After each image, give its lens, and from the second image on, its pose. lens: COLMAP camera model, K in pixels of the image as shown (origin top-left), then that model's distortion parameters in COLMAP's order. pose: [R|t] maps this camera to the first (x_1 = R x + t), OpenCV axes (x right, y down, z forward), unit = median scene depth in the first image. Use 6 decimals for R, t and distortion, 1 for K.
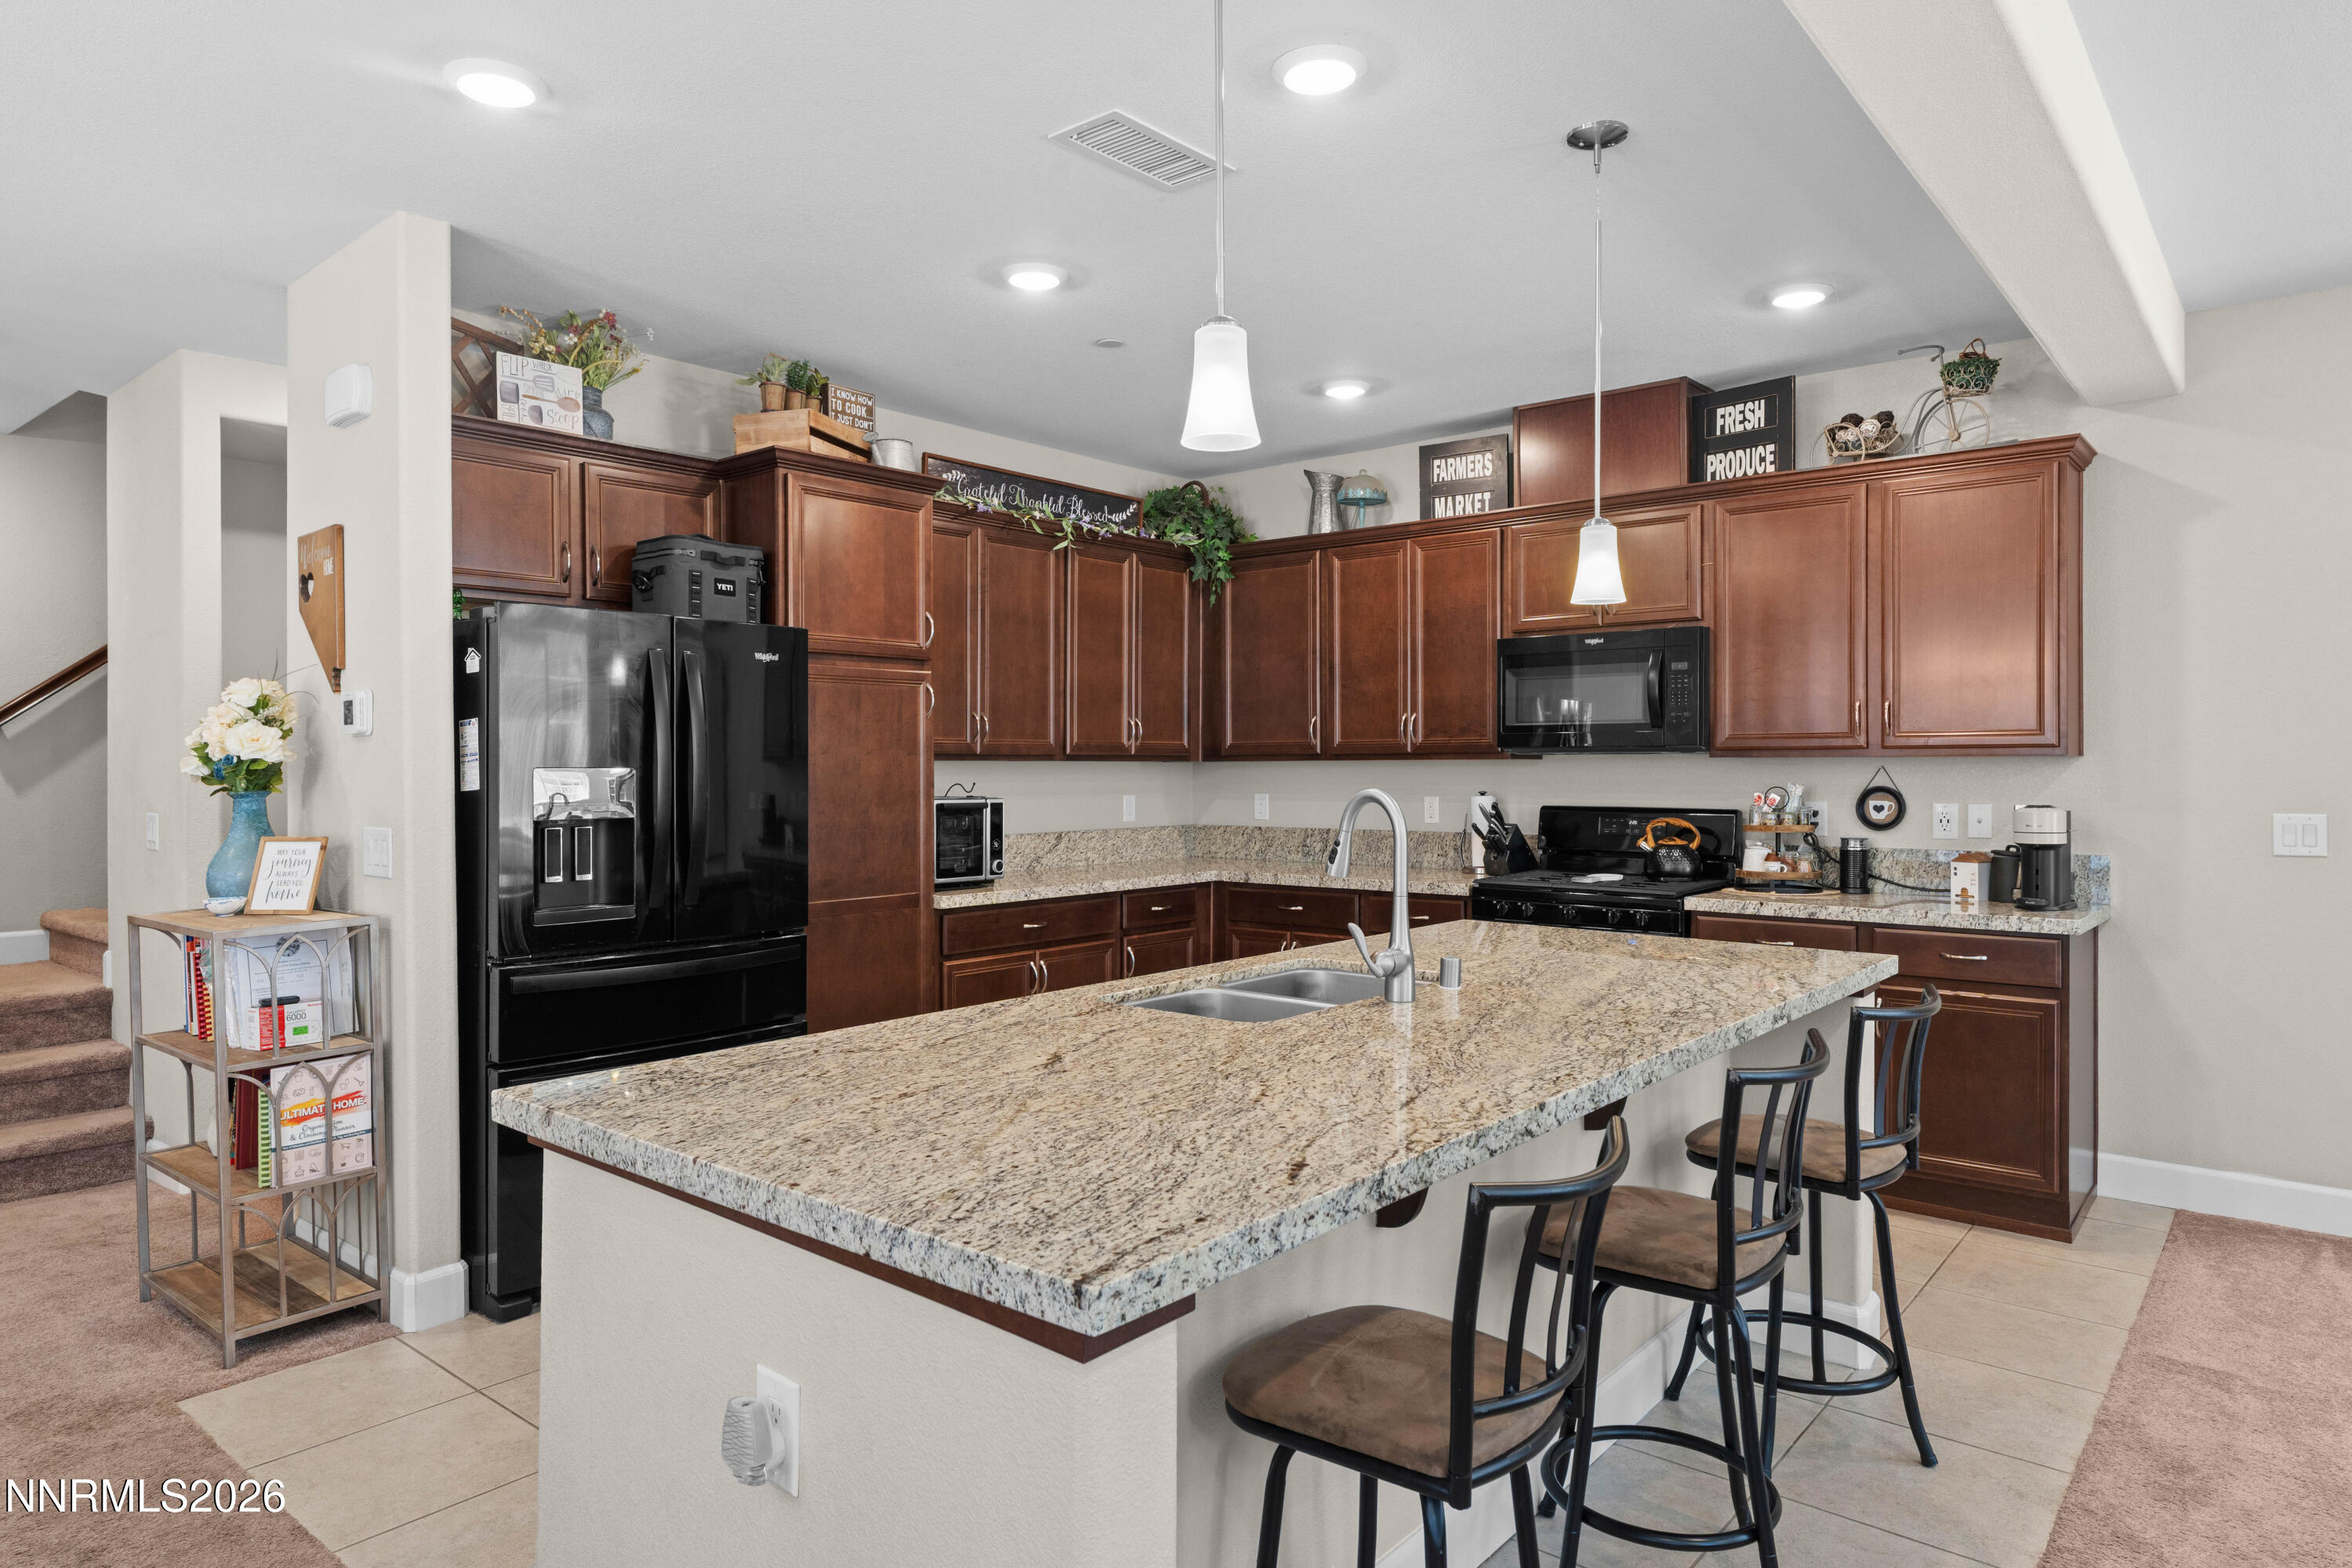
lens RADIAL K [[1412.2, 0, 1172.2], [0, 1412.2, 780.6], [0, 0, 1]] dist [0.004655, 0.000614]
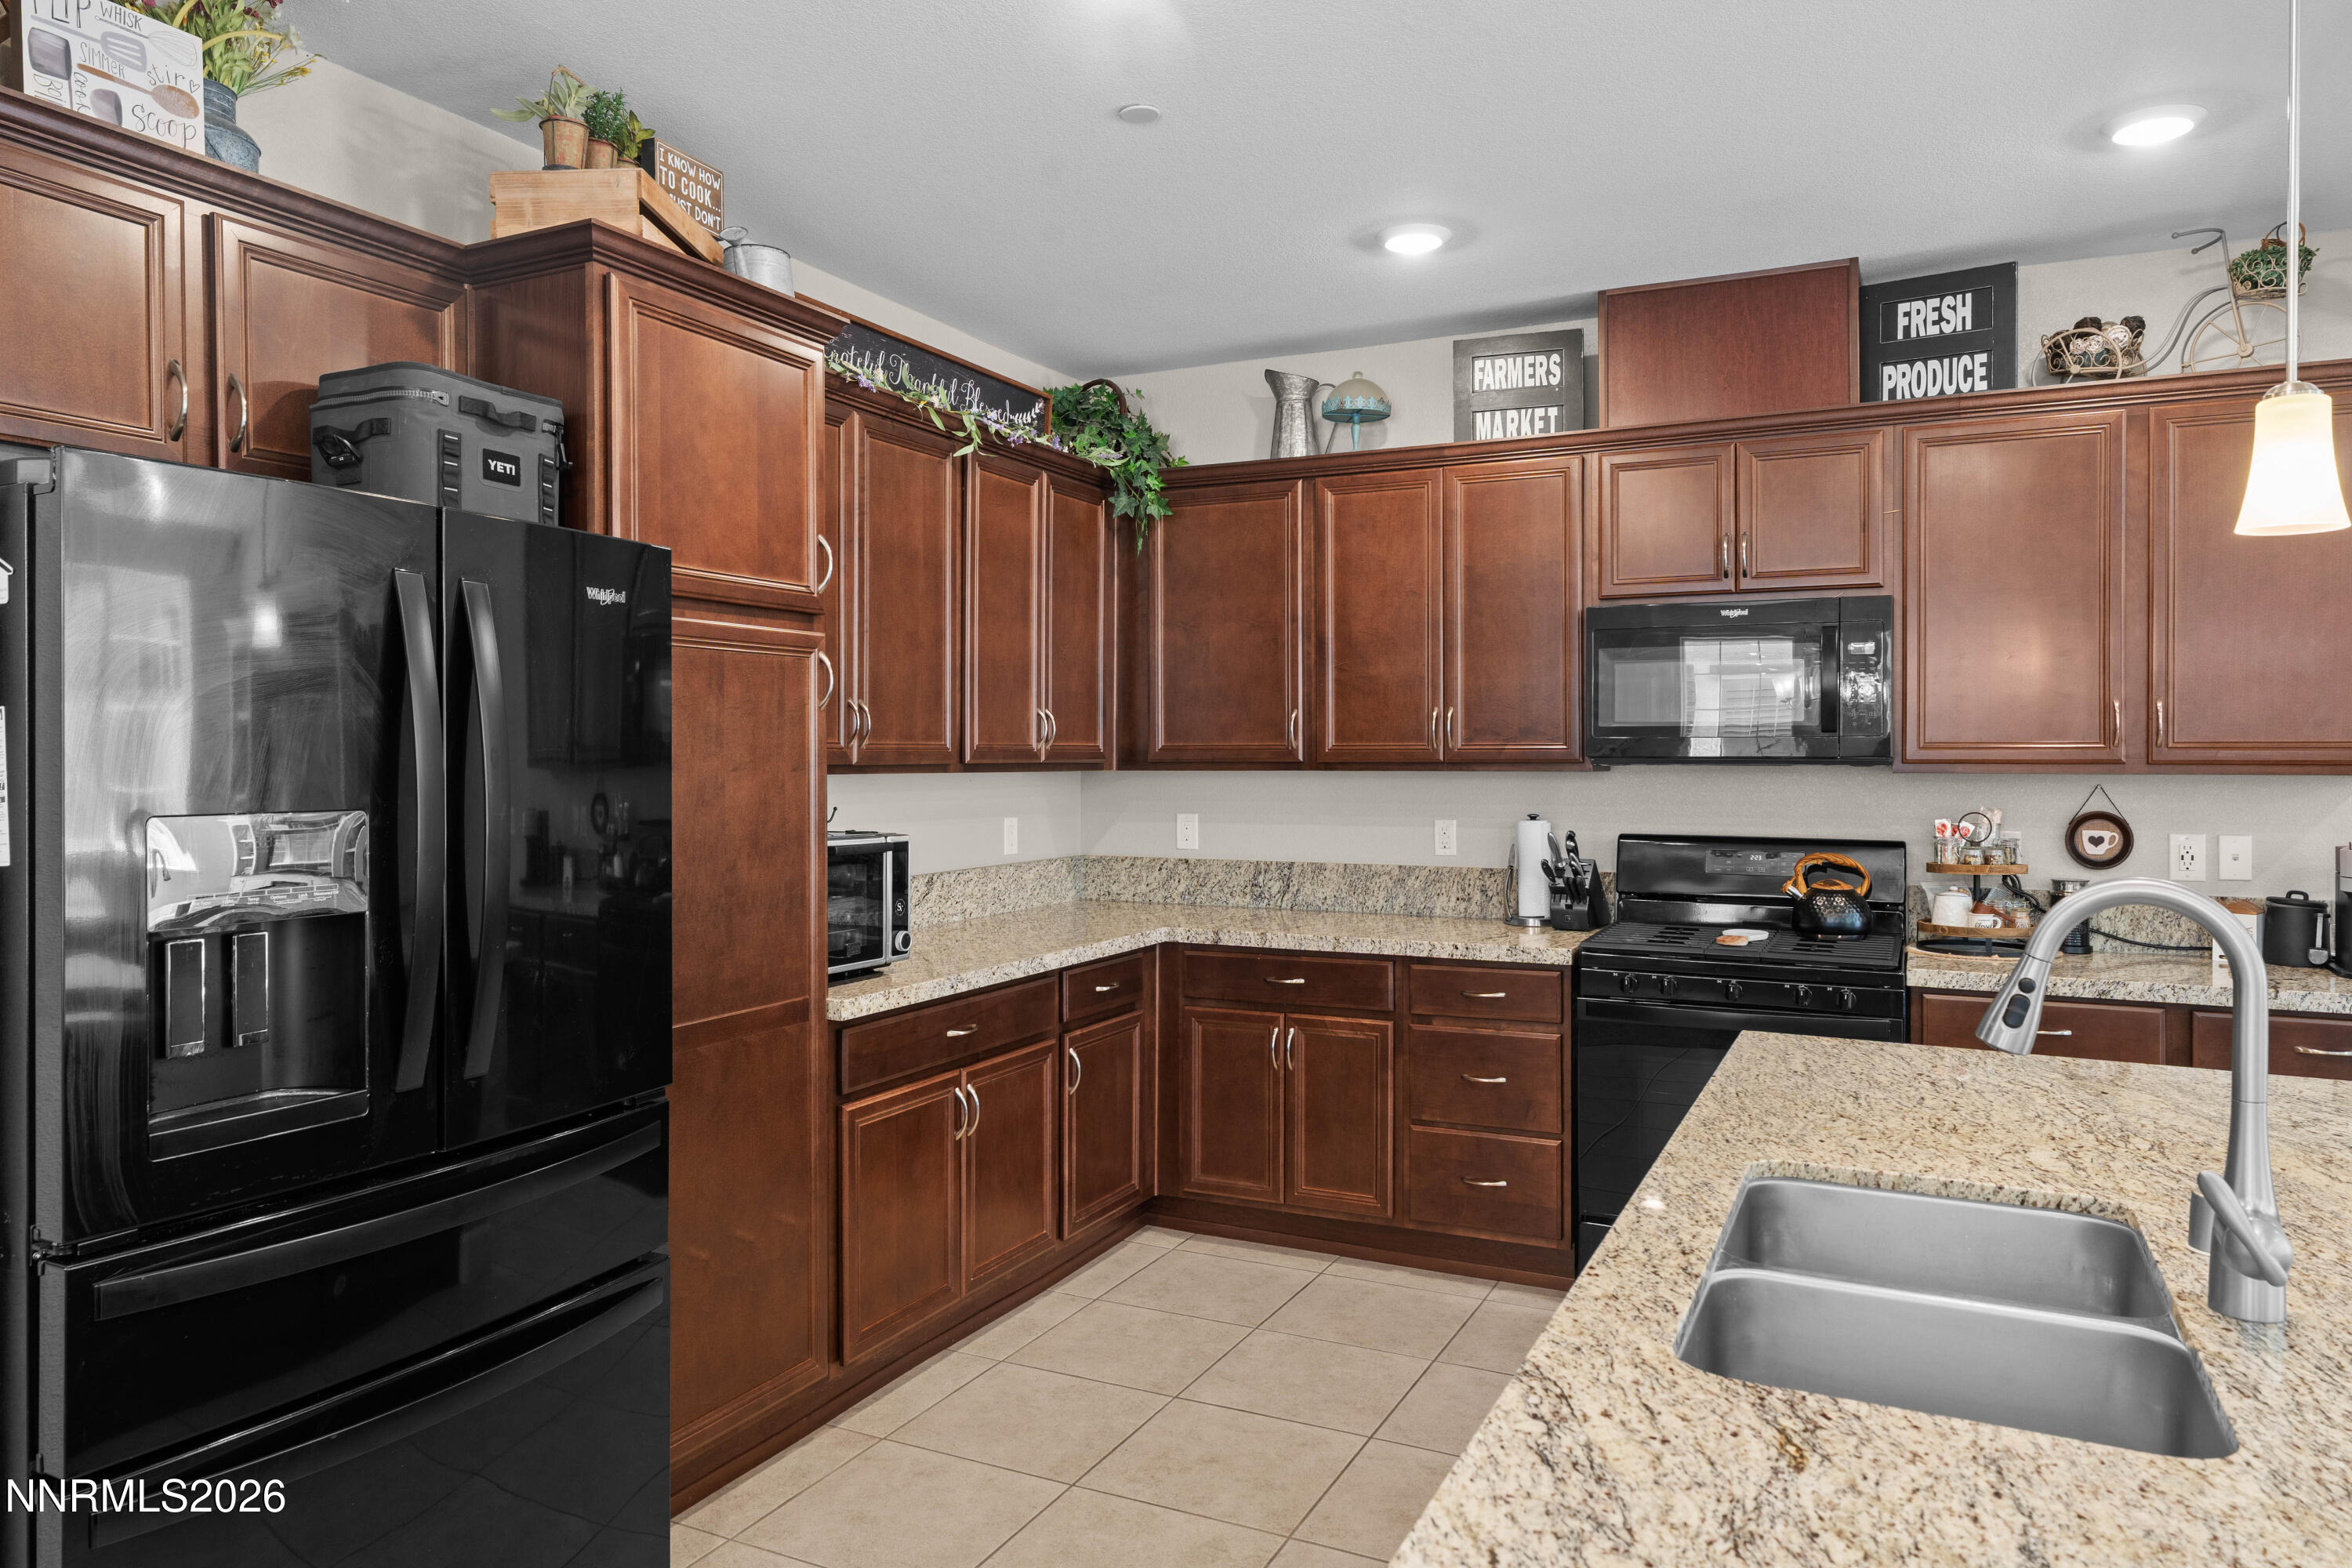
lens RADIAL K [[1525.3, 0, 1180.7], [0, 1525.3, 777.9], [0, 0, 1]] dist [0.001158, 0.002074]
pose [[0.969851, -0.000511, 0.243697, -0.178868], [-0.000598, 0.999990, 0.004475, -0.017314], [-0.243697, -0.004486, 0.969841, 0.316837]]
